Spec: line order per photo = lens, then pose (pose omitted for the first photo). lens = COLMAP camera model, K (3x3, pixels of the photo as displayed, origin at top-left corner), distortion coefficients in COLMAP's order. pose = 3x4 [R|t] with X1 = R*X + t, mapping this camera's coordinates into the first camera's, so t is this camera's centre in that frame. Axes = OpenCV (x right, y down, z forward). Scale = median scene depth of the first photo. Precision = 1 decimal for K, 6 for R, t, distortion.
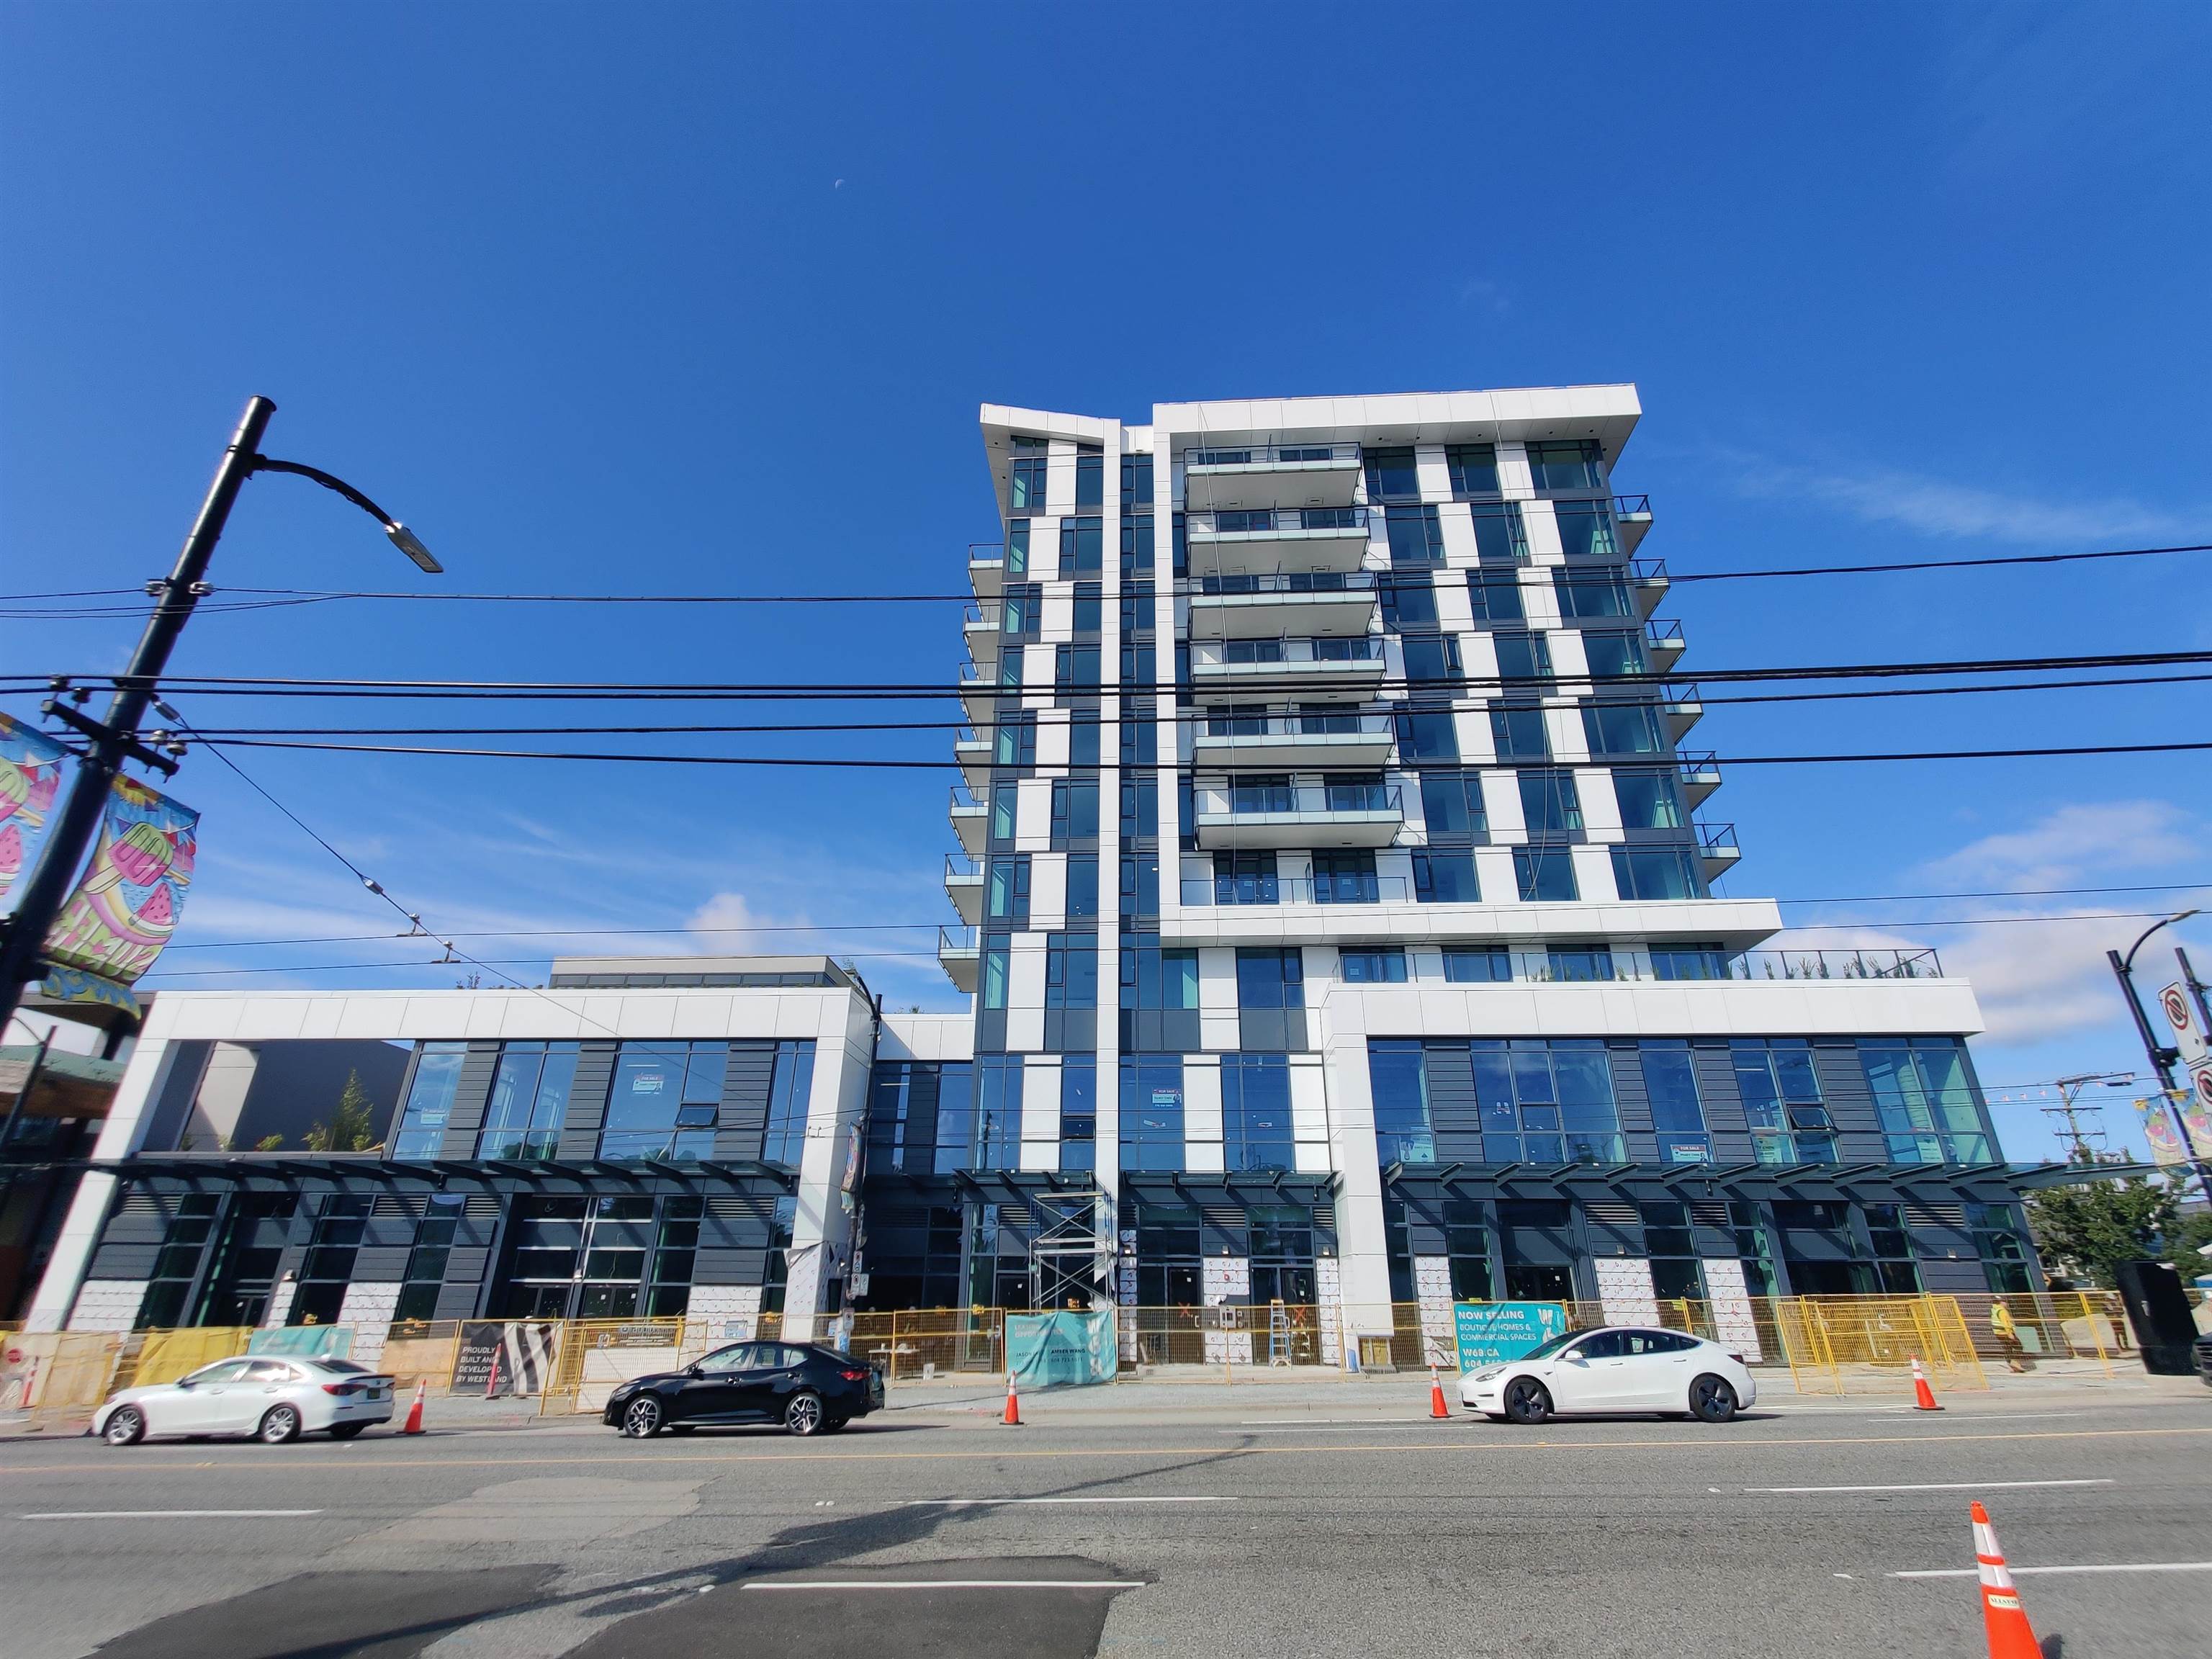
lens RADIAL K [[1031.0, 0, 1111.2], [0, 1031.0, 833.9], [0, 0, 1]] dist [0.003200, 0.002232]
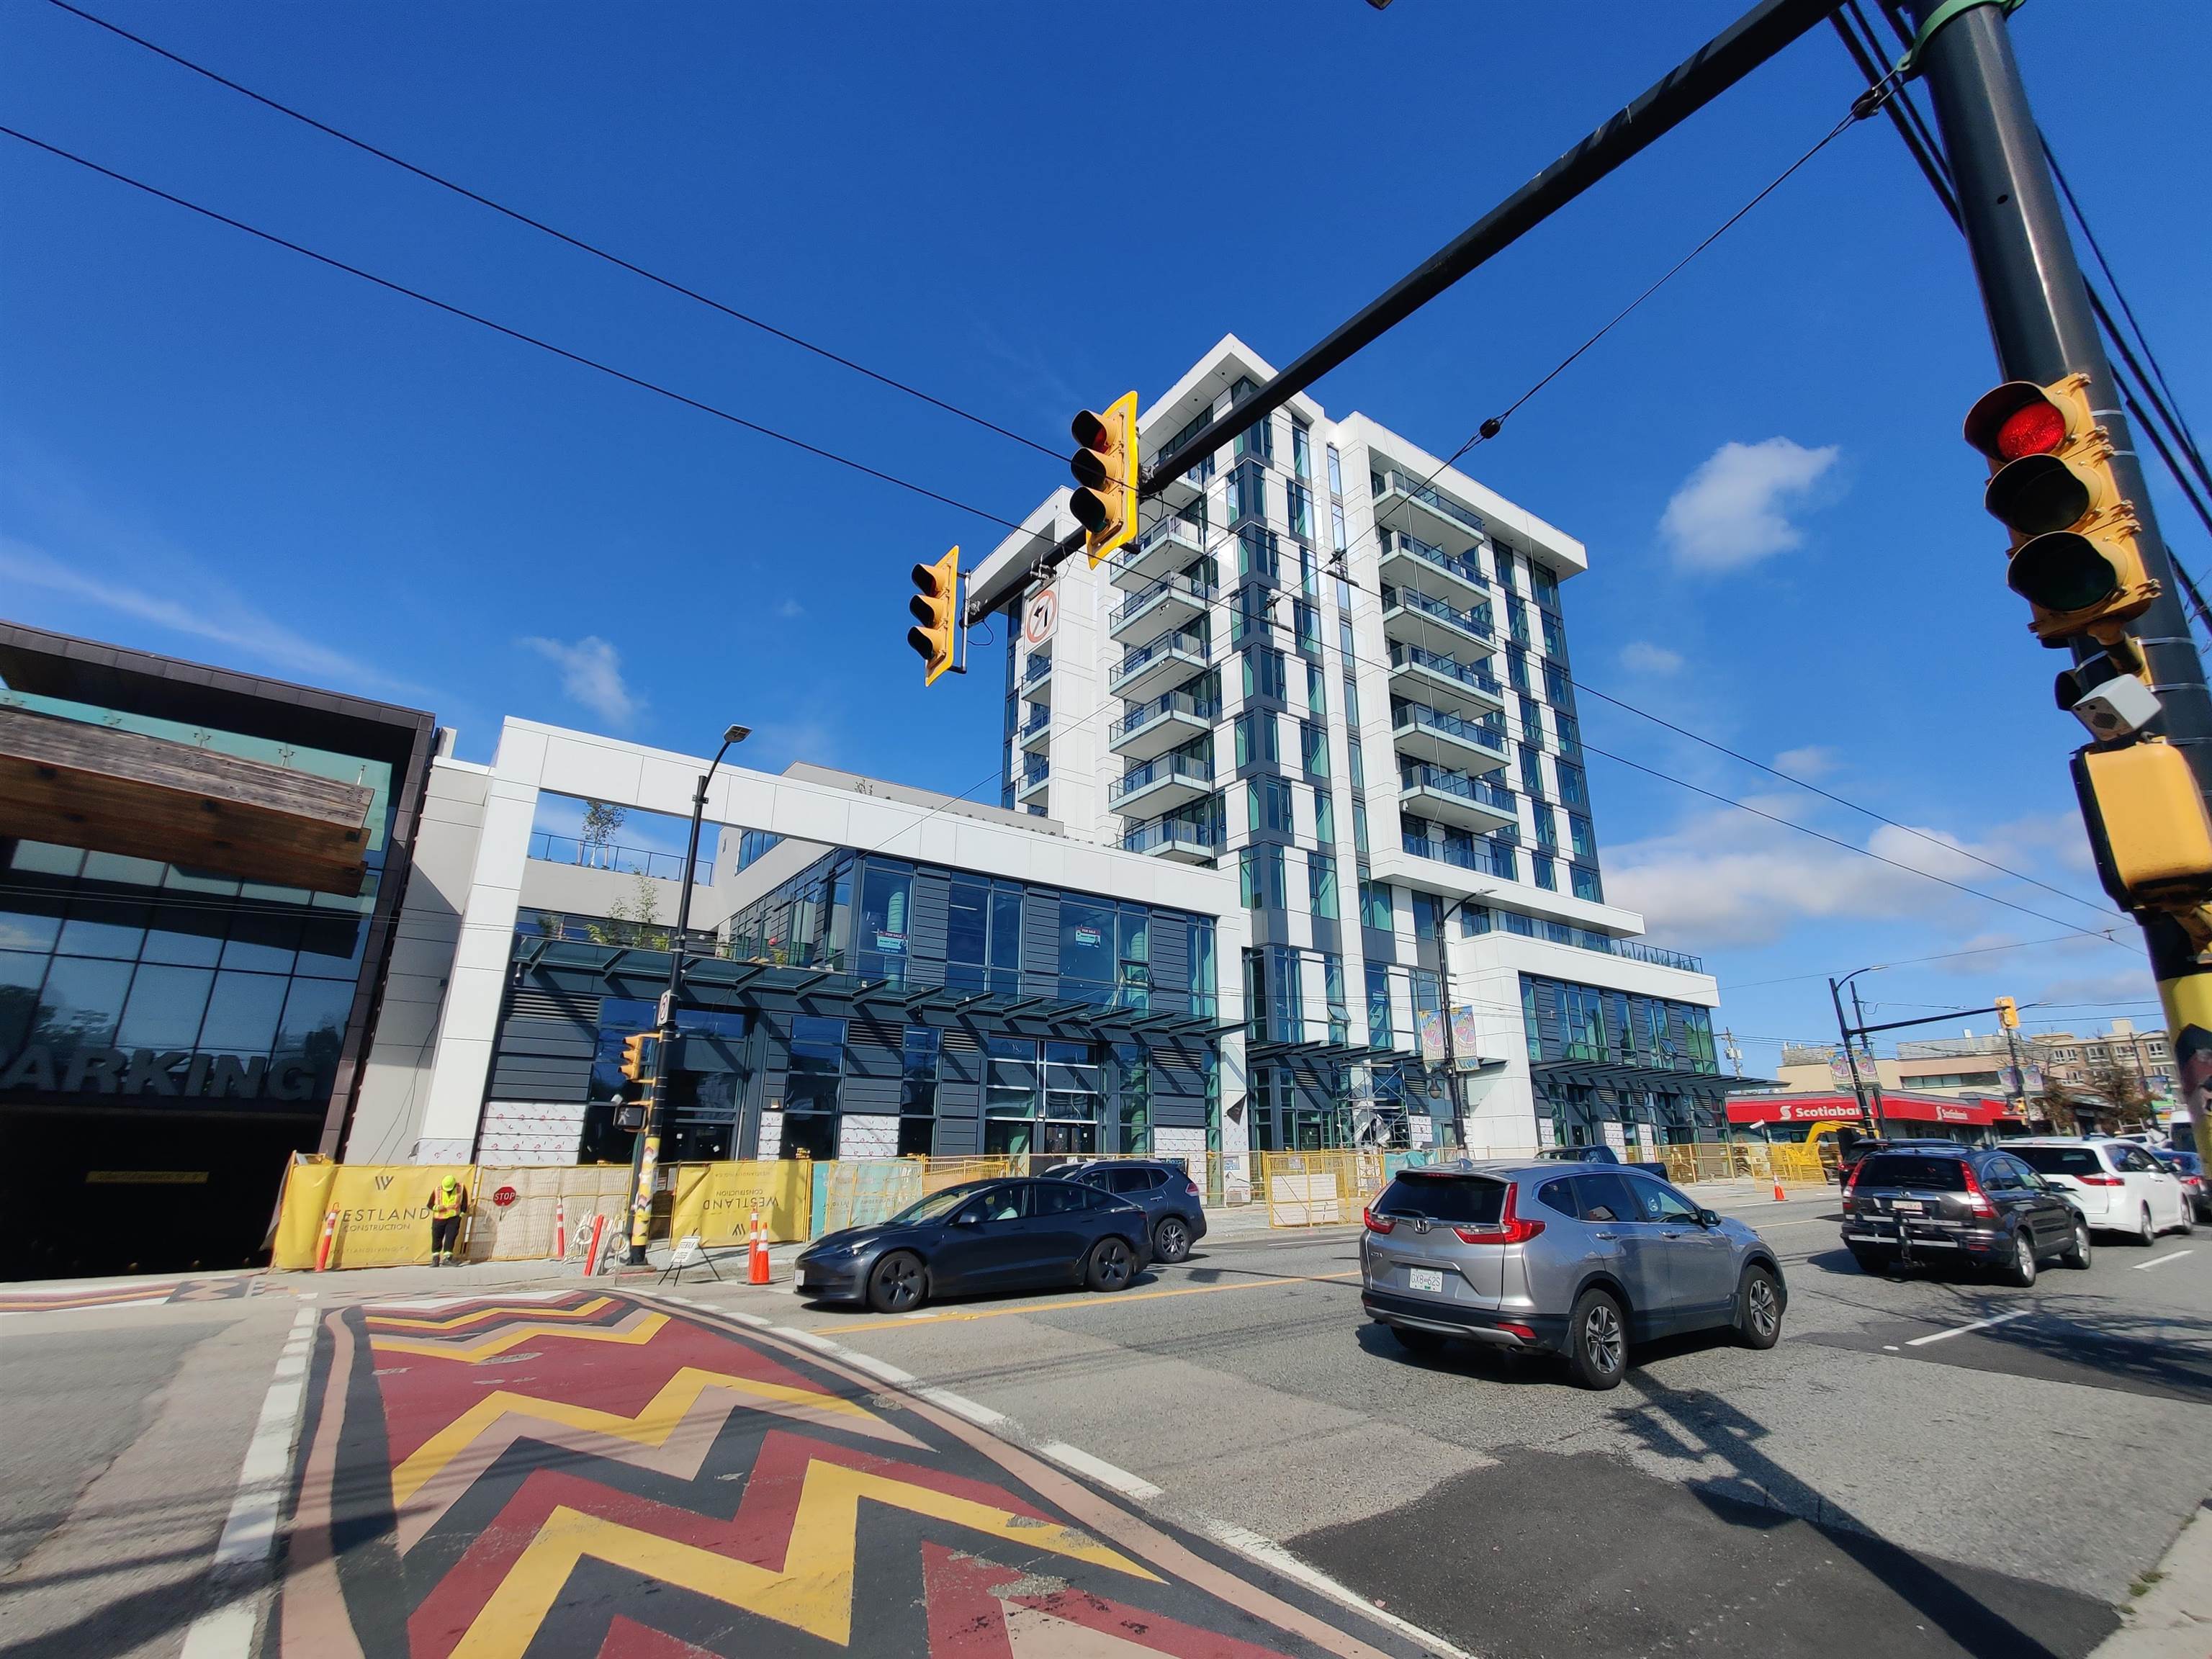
lens RADIAL K [[1031.0, 0, 1117.1], [0, 1031.0, 827.2], [0, 0, 1]] dist [0.003200, 0.002232]
pose [[0.789303, 0.190238, 0.583790, -1.061407], [-0.248285, 0.968479, 0.020094, 0.112446], [-0.561565, -0.160806, 0.811656, 0.178518]]
